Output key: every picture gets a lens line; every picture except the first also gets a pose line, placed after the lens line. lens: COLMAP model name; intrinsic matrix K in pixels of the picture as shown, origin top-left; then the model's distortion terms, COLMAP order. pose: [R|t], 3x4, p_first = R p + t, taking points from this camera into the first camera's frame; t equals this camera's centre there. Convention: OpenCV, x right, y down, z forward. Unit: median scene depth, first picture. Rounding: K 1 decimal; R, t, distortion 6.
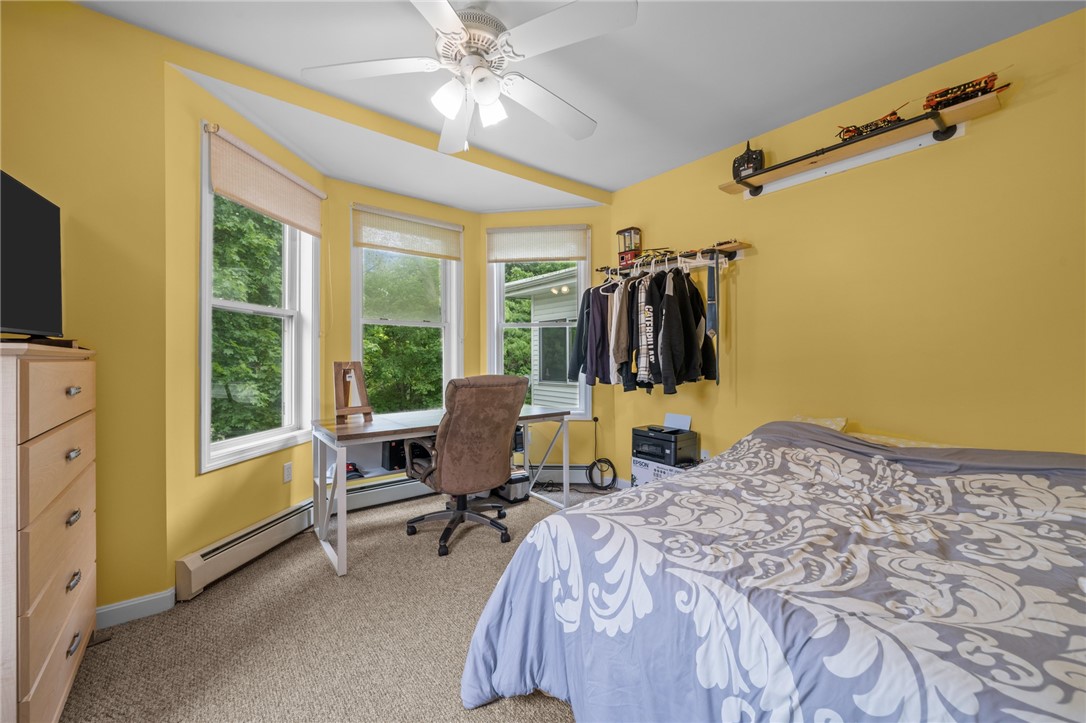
lens RADIAL K [[421.6, 0, 534.5], [0, 421.6, 359.9], [0, 0, 1]] dist [-0.000819, 0.000053]
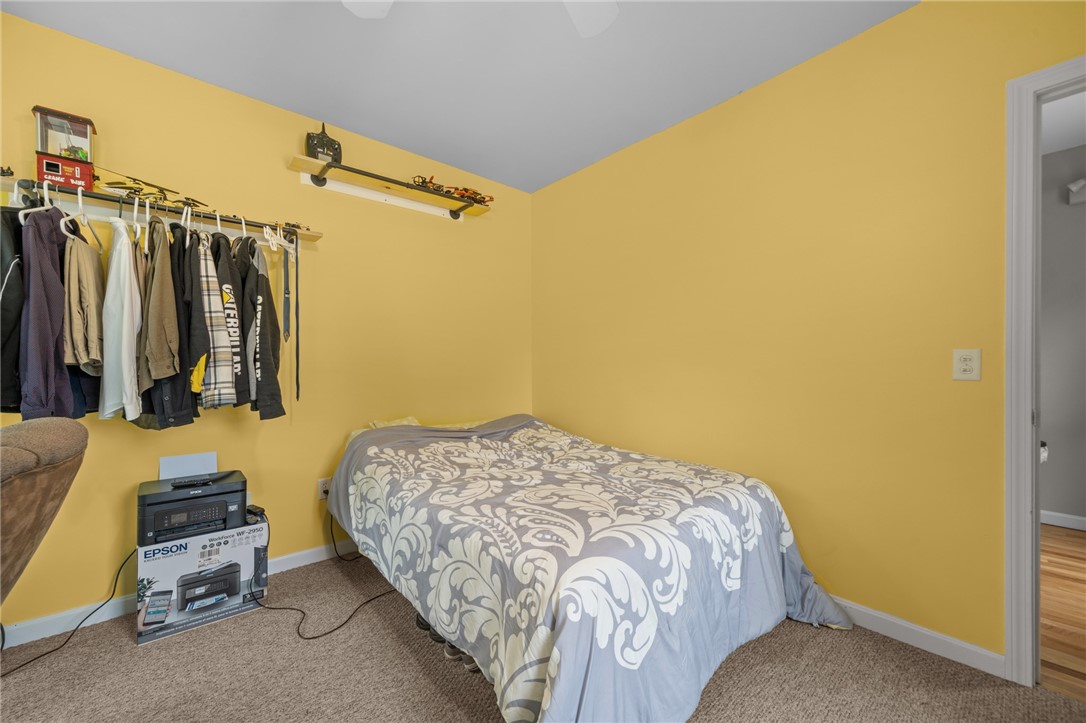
lens RADIAL K [[421.6, 0, 534.5], [0, 421.6, 359.9], [0, 0, 1]] dist [-0.000819, 0.000053]
pose [[-0.038503, 0.005944, 0.999241, -0.400222], [0.009352, 0.999941, -0.005588, -0.008409], [-0.999215, 0.009130, -0.038557, 0.592166]]
